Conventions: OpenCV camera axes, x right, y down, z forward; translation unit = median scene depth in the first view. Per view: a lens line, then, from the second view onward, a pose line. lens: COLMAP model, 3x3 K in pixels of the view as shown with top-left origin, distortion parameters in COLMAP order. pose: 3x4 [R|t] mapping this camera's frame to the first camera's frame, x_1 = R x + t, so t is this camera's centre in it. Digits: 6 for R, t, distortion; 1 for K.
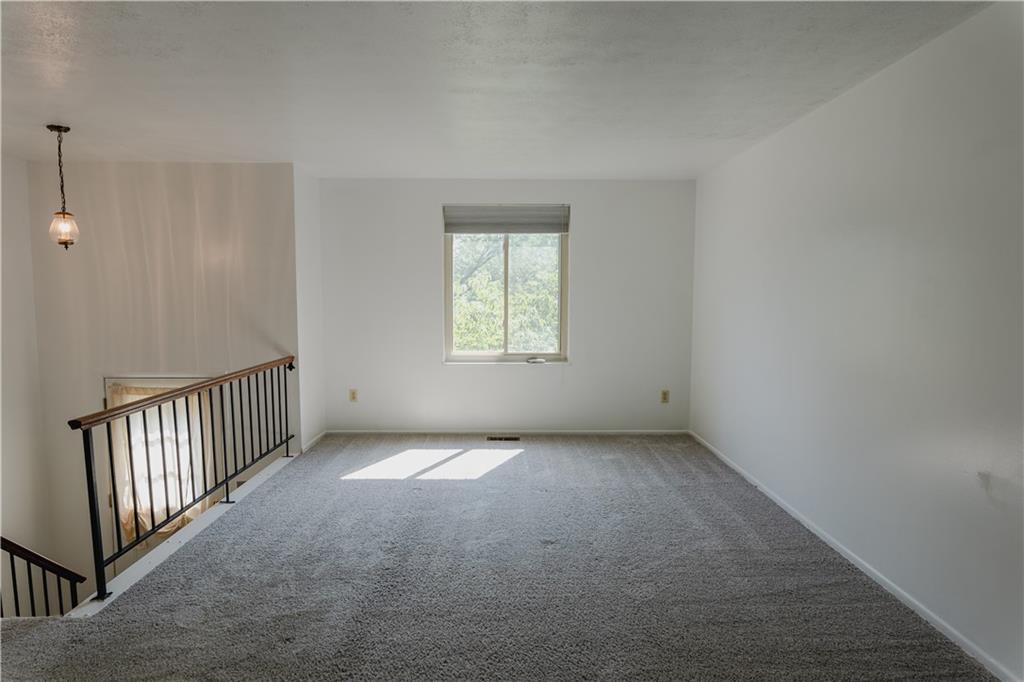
lens RADIAL K [[591.9, 0, 514.5], [0, 591.9, 344.7], [0, 0, 1]] dist [0.001473, 0.000664]
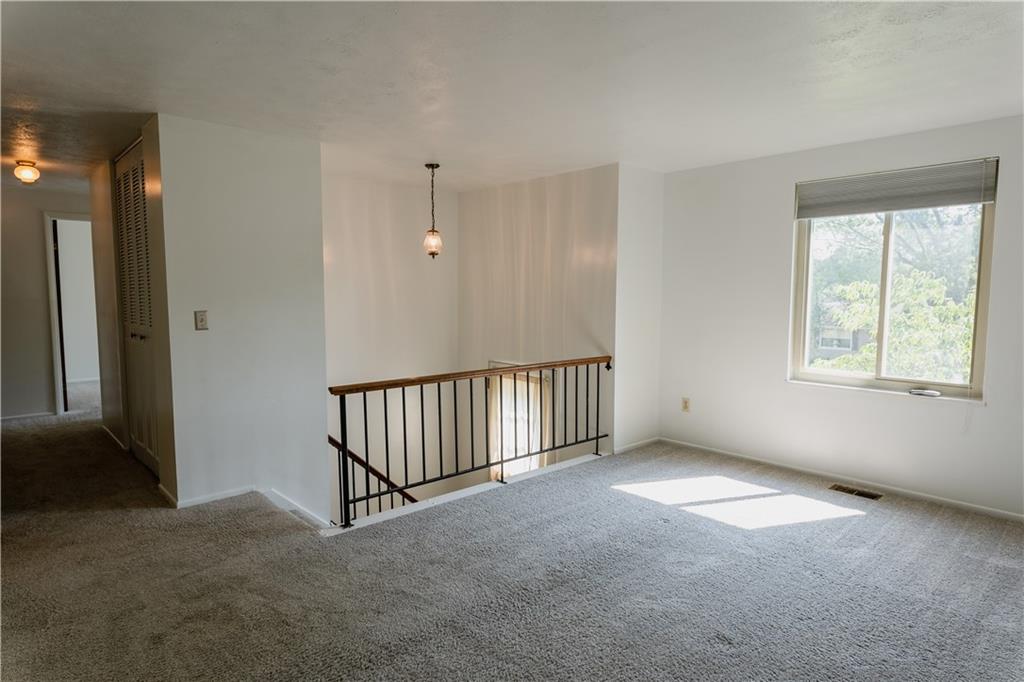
lens RADIAL K [[591.9, 0, 514.5], [0, 591.9, 344.7], [0, 0, 1]] dist [0.001473, 0.000664]
pose [[0.669793, 0.066910, -0.739527, 0.256724], [-0.068789, 0.997240, 0.027925, -0.016842], [0.739355, 0.032167, 0.672547, 0.206330]]
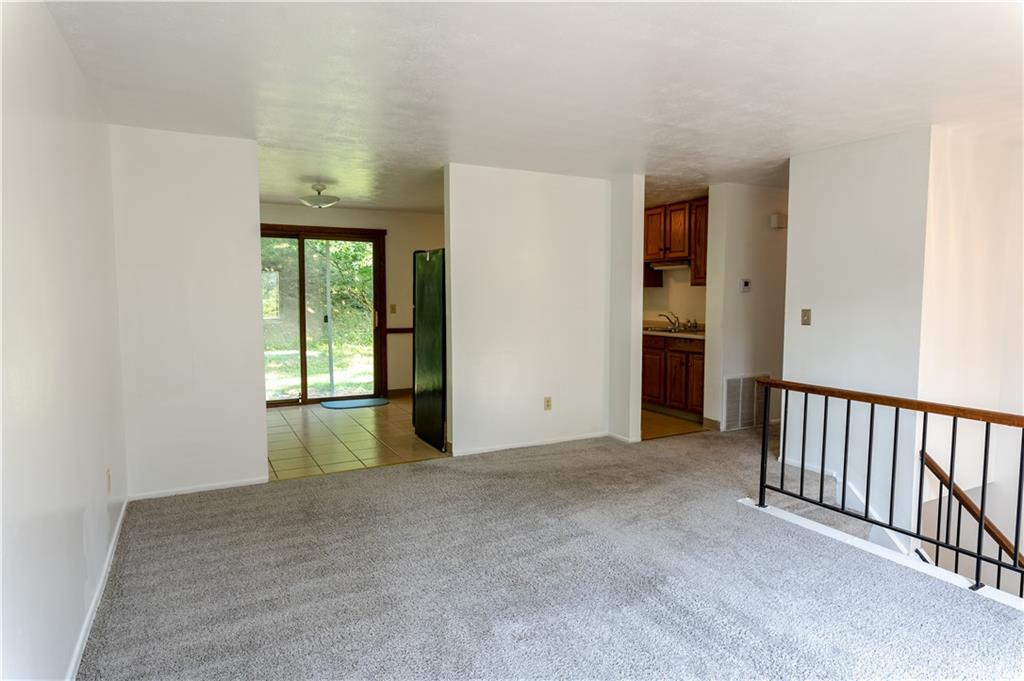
lens RADIAL K [[591.9, 0, 514.5], [0, 591.9, 344.2], [0, 0, 1]] dist [0.001473, 0.000664]
pose [[-0.886717, 0.037076, -0.460823, 0.254033], [-0.043536, 0.985653, 0.163073, -0.088245], [0.460258, 0.164662, -0.872381, 1.017906]]
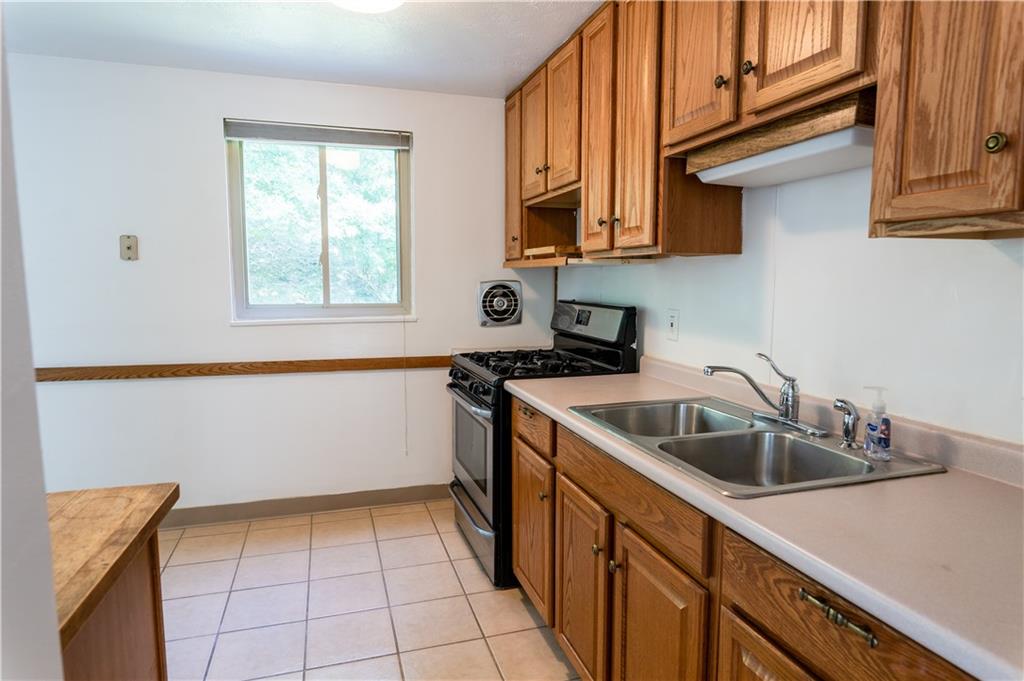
lens RADIAL K [[600.2, 0, 515.1], [0, 600.2, 340.8], [0, 0, 1]] dist [-0.002281, -0.000008]
pose [[-0.957908, 0.027353, -0.285769, -0.511118], [-0.028987, 0.981147, 0.191076, -0.017668], [0.285607, 0.191317, -0.939056, 0.208409]]
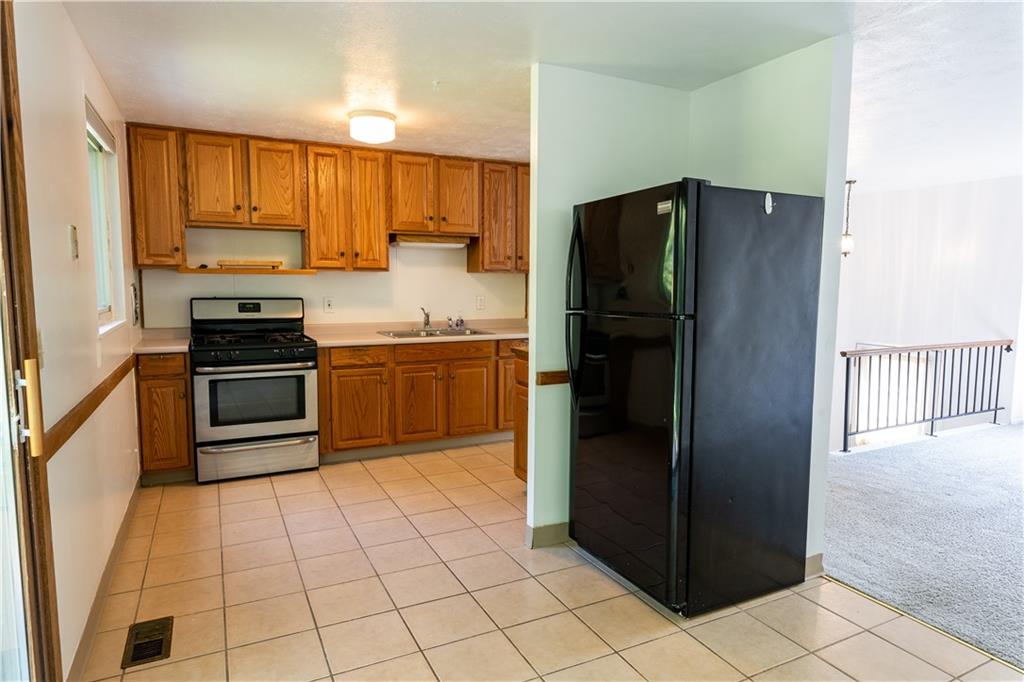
lens RADIAL K [[607.4, 0, 514.9], [0, 607.4, 340.8], [0, 0, 1]] dist [-0.000515, 0.000011]
pose [[0.439022, 0.087268, -0.894228, 0.262679], [-0.085217, 0.994829, 0.055248, 0.038392], [0.894426, 0.051948, 0.444189, -0.399516]]
